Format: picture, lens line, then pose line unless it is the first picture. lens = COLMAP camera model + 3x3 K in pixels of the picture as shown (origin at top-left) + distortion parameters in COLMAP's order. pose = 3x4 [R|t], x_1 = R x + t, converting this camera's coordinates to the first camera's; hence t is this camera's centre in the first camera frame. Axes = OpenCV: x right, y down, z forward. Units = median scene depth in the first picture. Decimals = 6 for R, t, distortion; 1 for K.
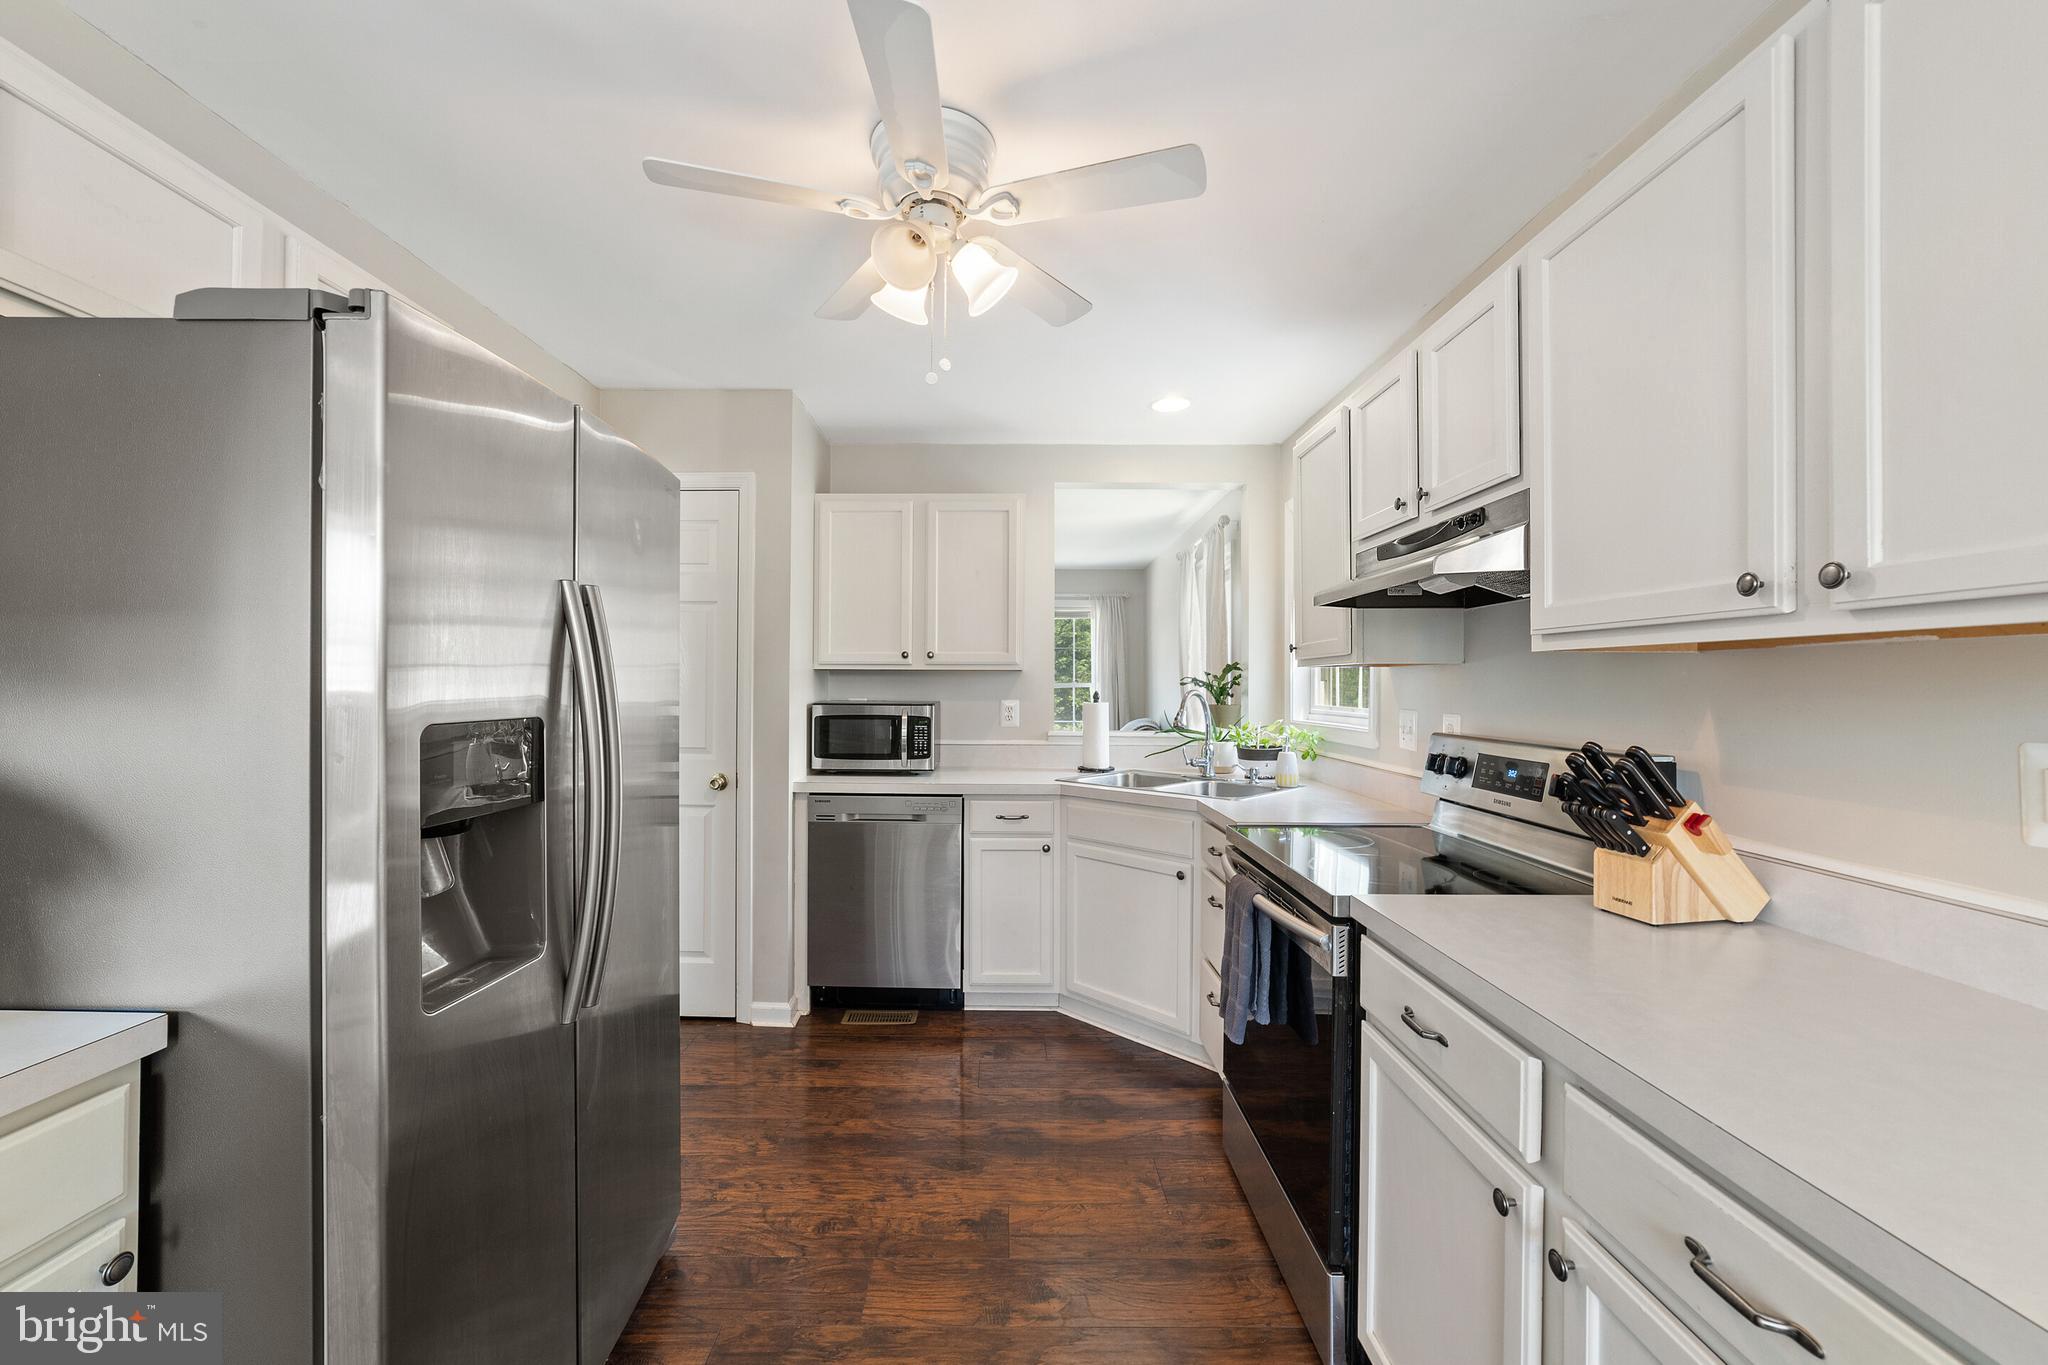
lens RADIAL K [[818.1, 0, 1019.6], [0, 818.1, 673.1], [0, 0, 1]] dist [-0.020154, 0.008072]
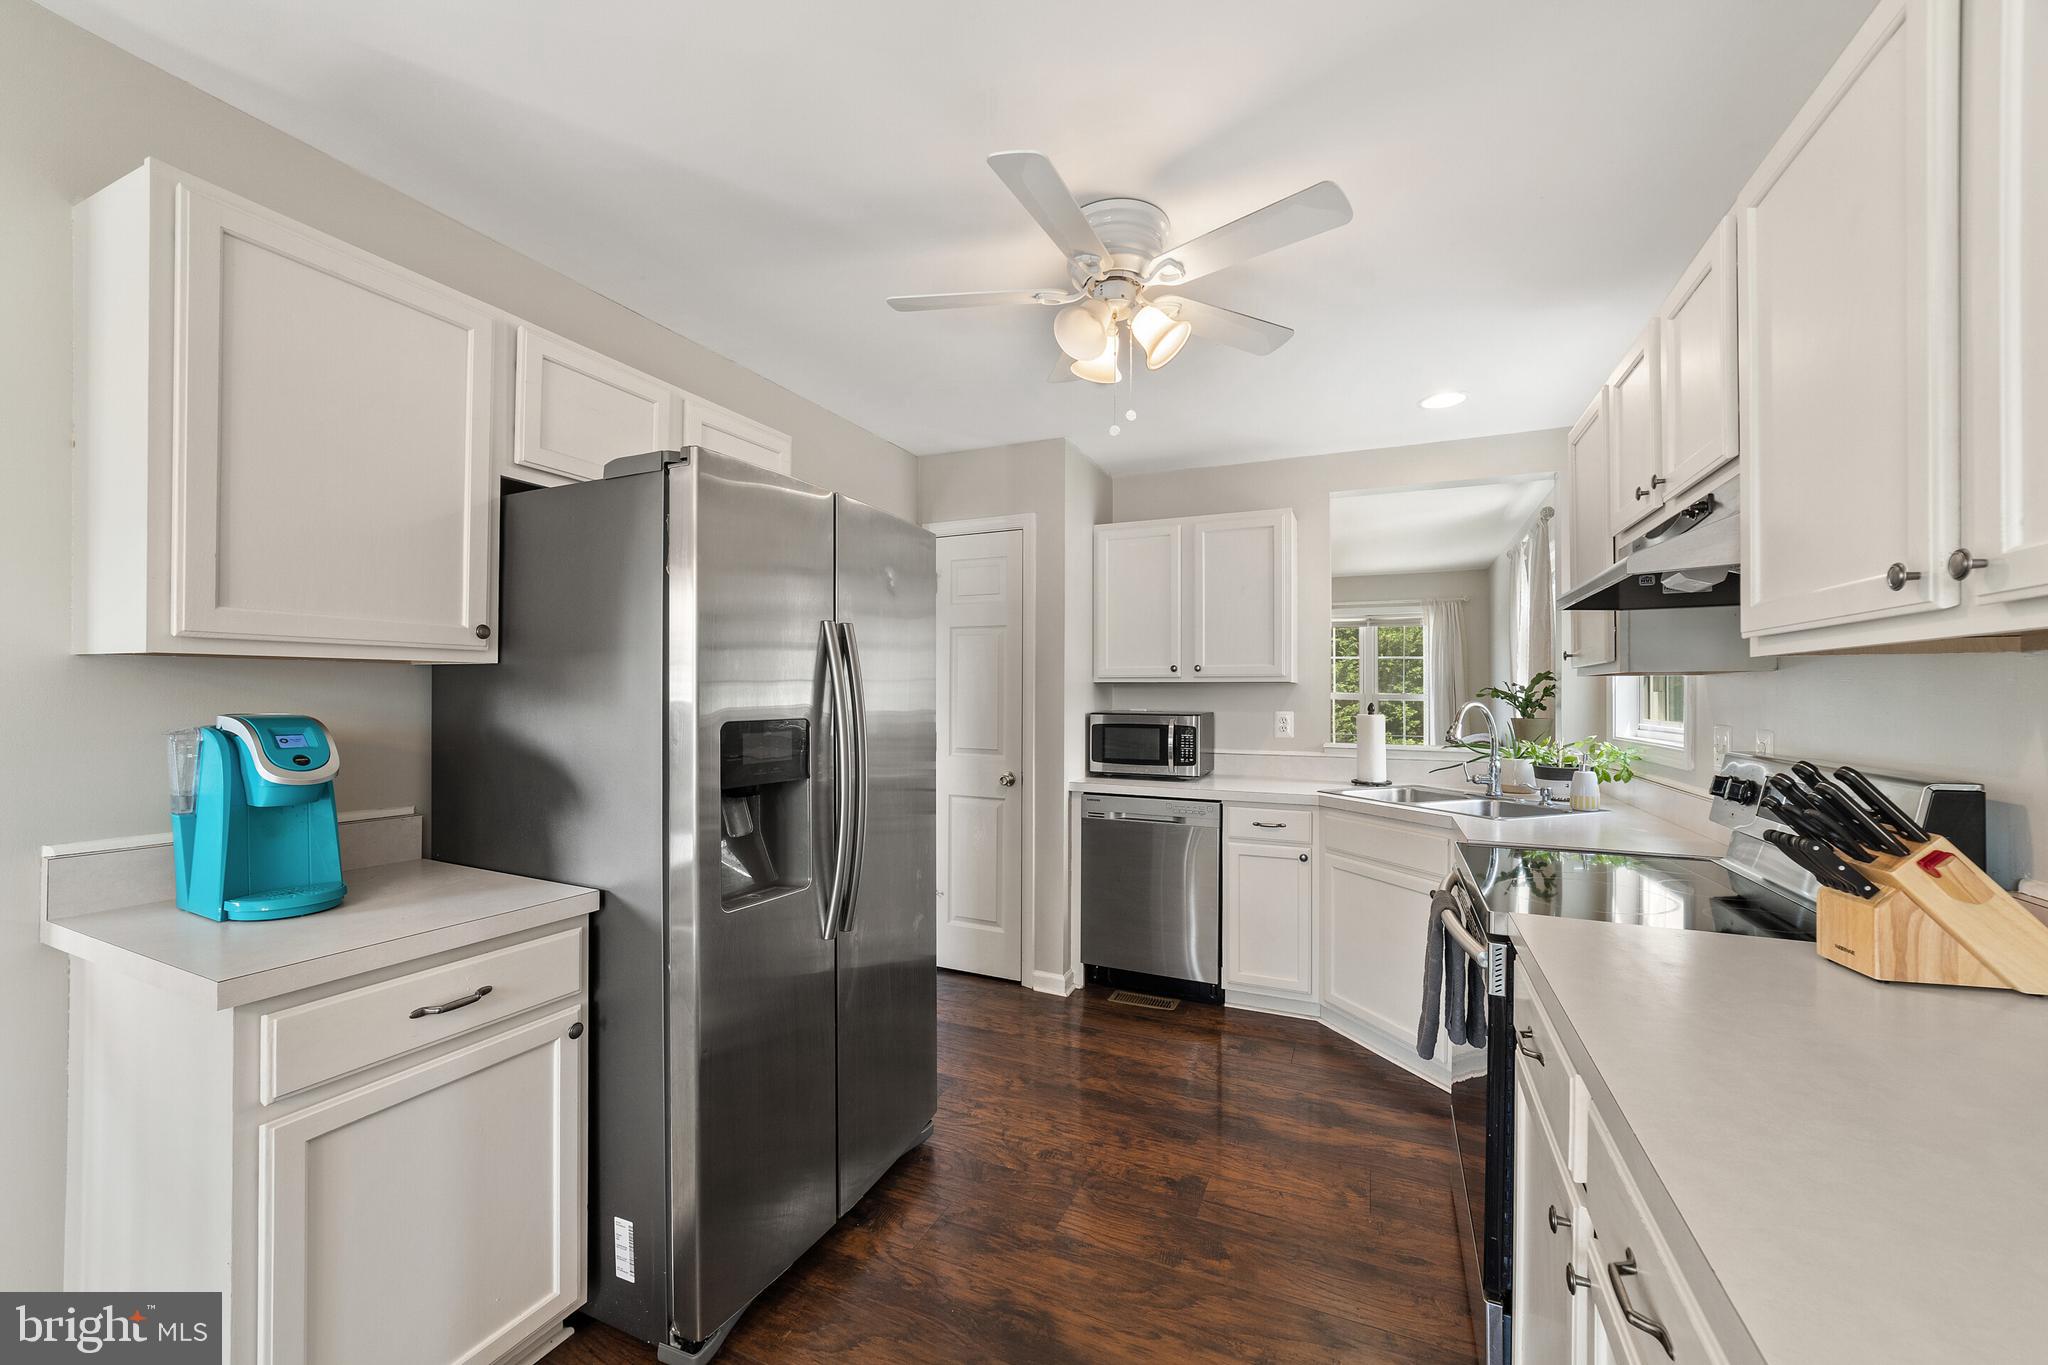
lens RADIAL K [[802.4, 0, 1024.0], [0, 802.4, 682.5], [0, 0, 1]] dist [-0.021042, 0.008873]
pose [[0.911955, -0.008556, -0.410202, 0.159524], [0.007119, 0.999962, -0.005029, -0.000065], [0.410229, 0.001666, 0.911981, -0.057402]]
